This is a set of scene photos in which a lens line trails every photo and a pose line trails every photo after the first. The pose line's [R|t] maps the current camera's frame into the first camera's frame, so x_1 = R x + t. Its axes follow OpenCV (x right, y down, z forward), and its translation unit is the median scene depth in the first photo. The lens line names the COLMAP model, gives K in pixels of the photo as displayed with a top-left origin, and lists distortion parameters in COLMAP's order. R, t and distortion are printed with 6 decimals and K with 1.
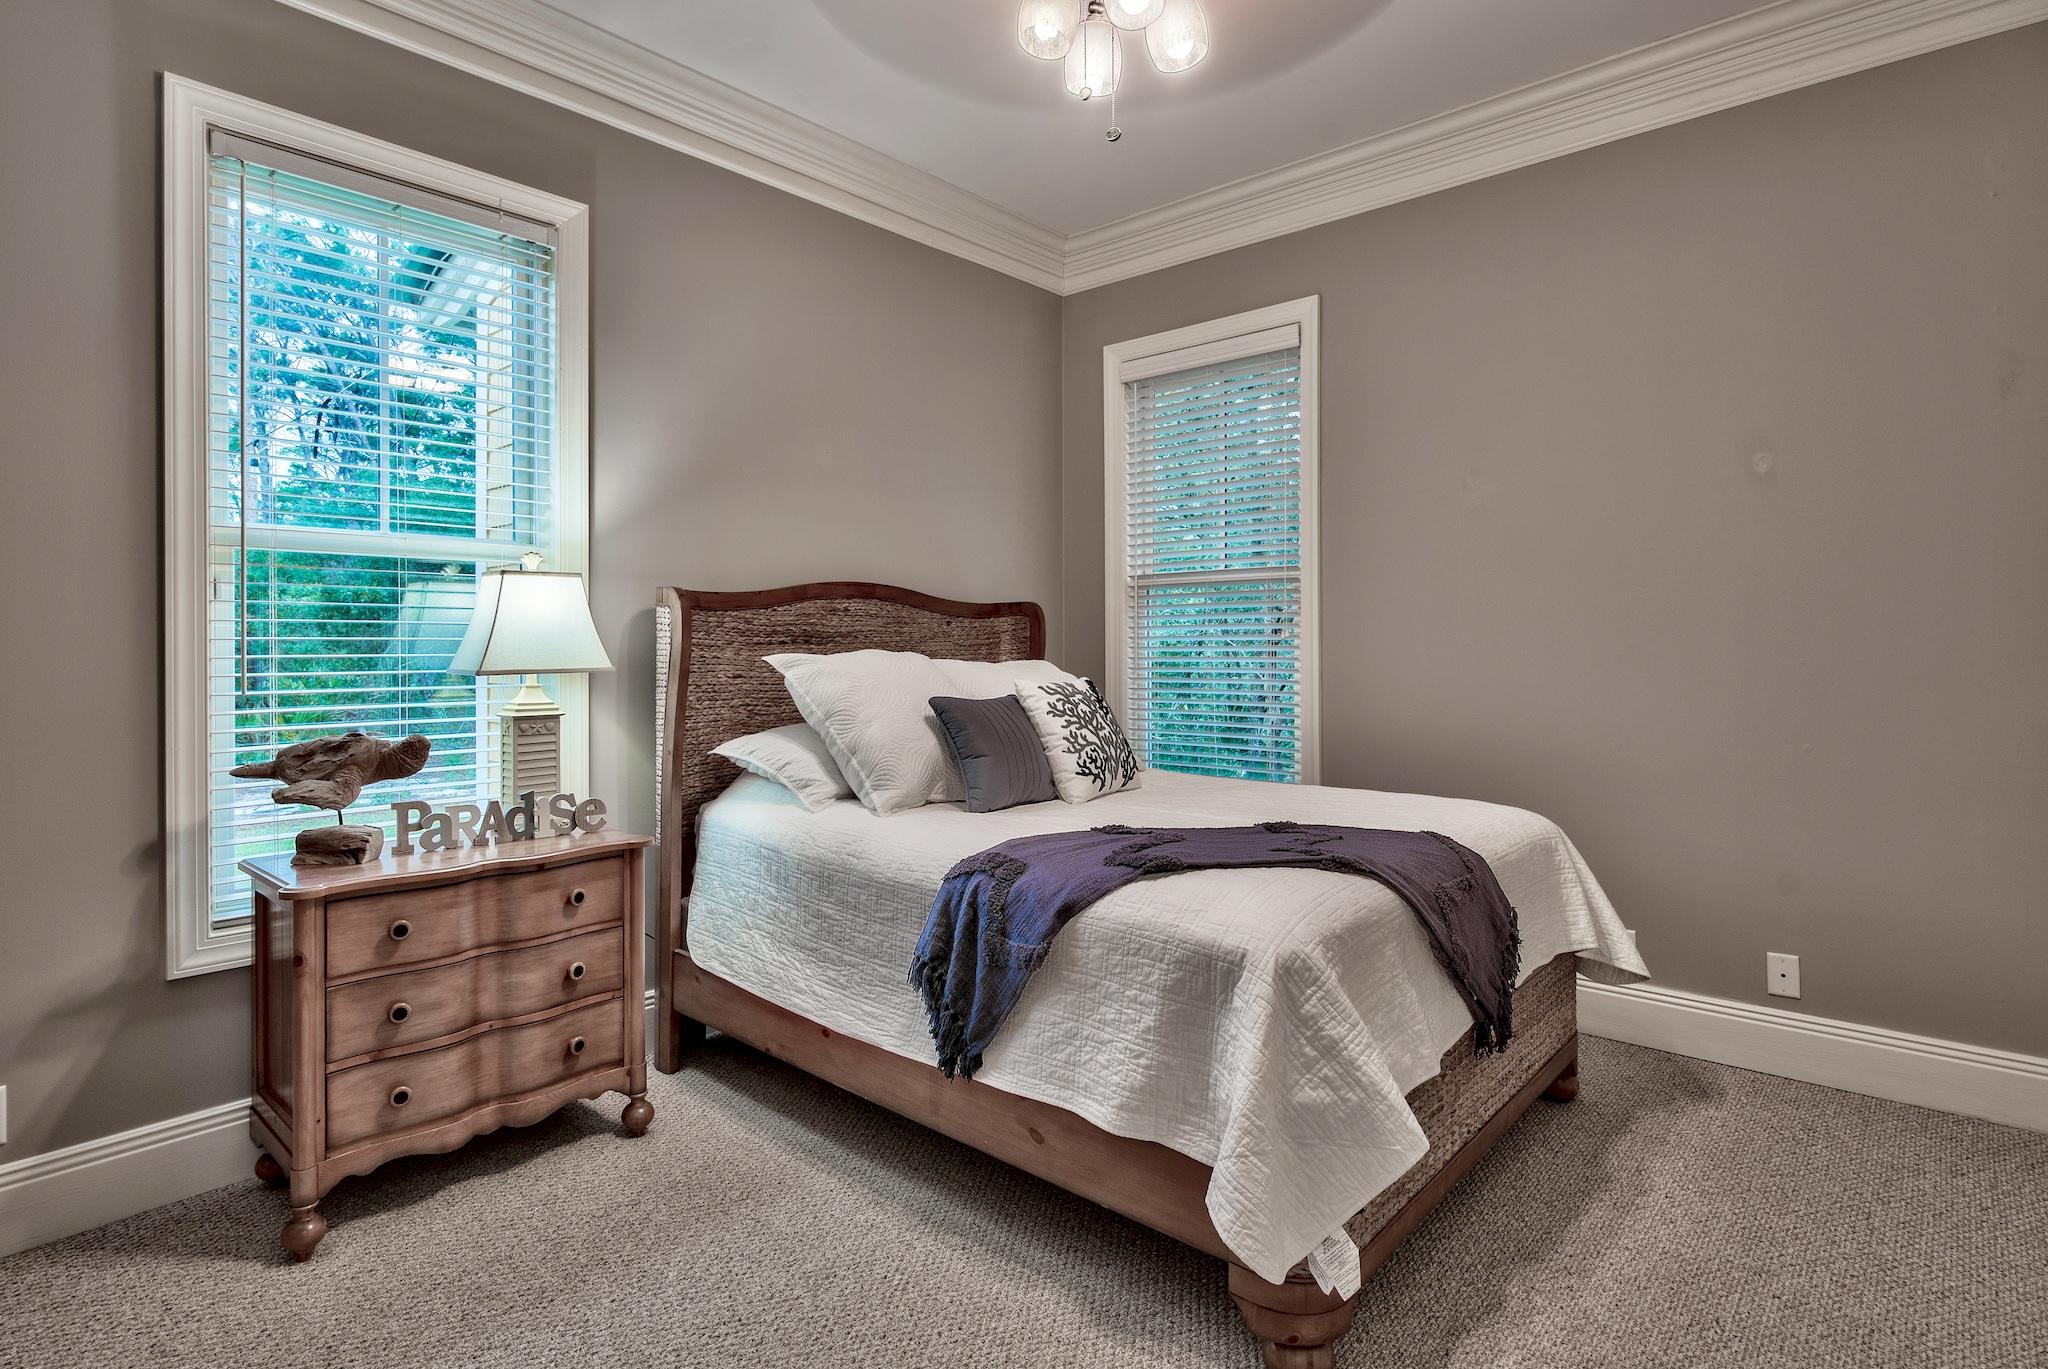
lens RADIAL K [[1051.6, 0, 1021.2], [0, 1051.6, 690.6], [0, 0, 1]] dist [0.001610, 0.000226]
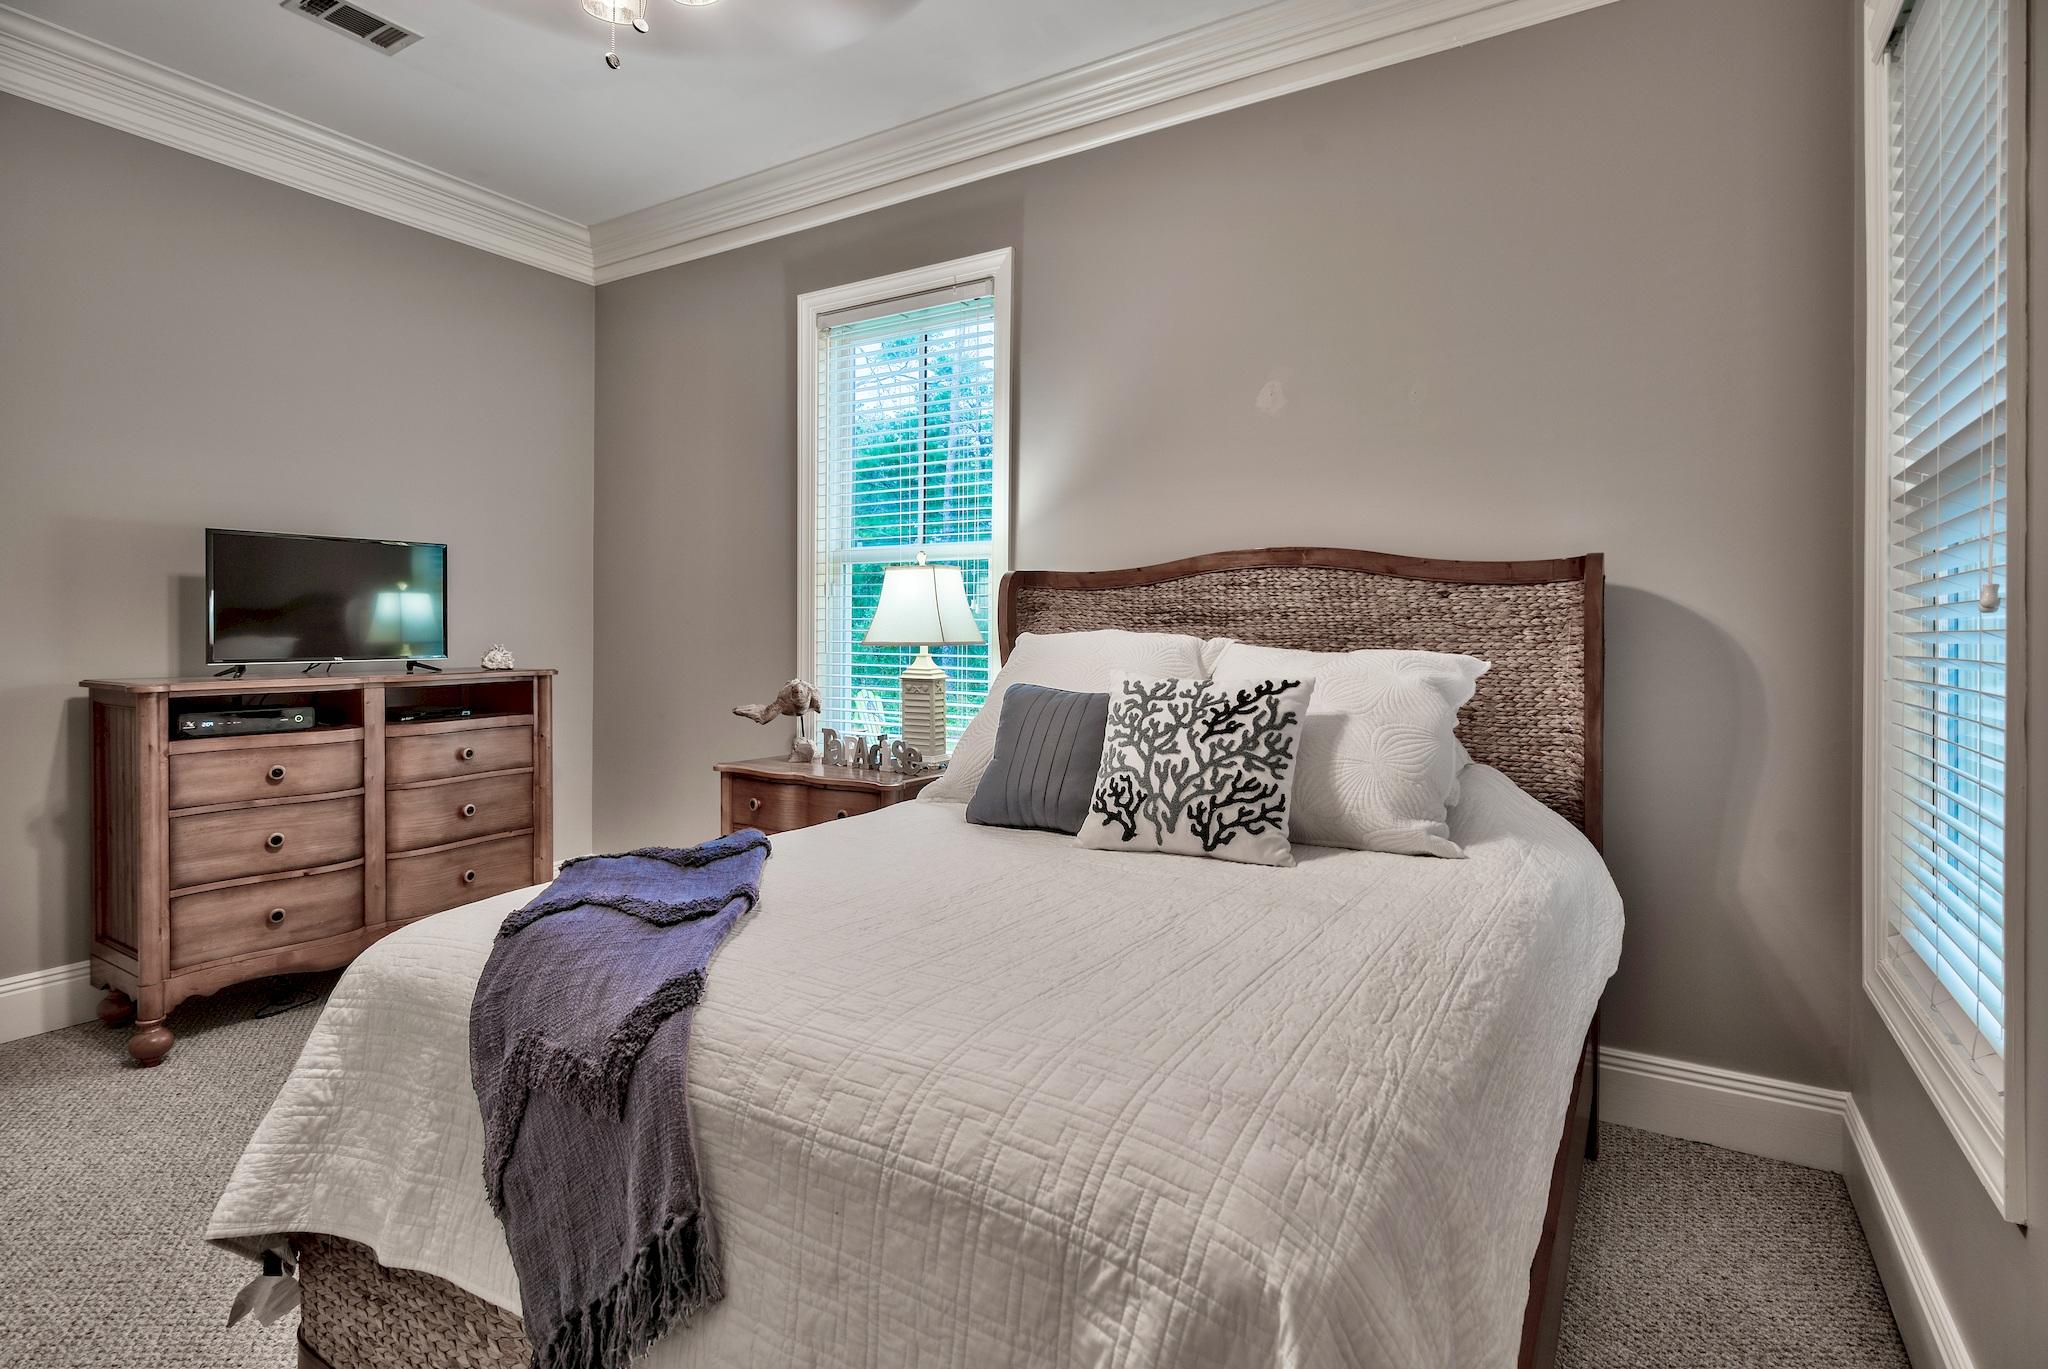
lens RADIAL K [[1017.0, 0, 1038.6], [0, 1017.0, 679.3], [0, 0, 1]] dist [-0.000788, 0.000147]
pose [[0.178920, 0.053506, -0.982408, 0.705801], [-0.047027, 0.997844, 0.045782, -0.035807], [0.982739, 0.038008, 0.181050, 0.824320]]
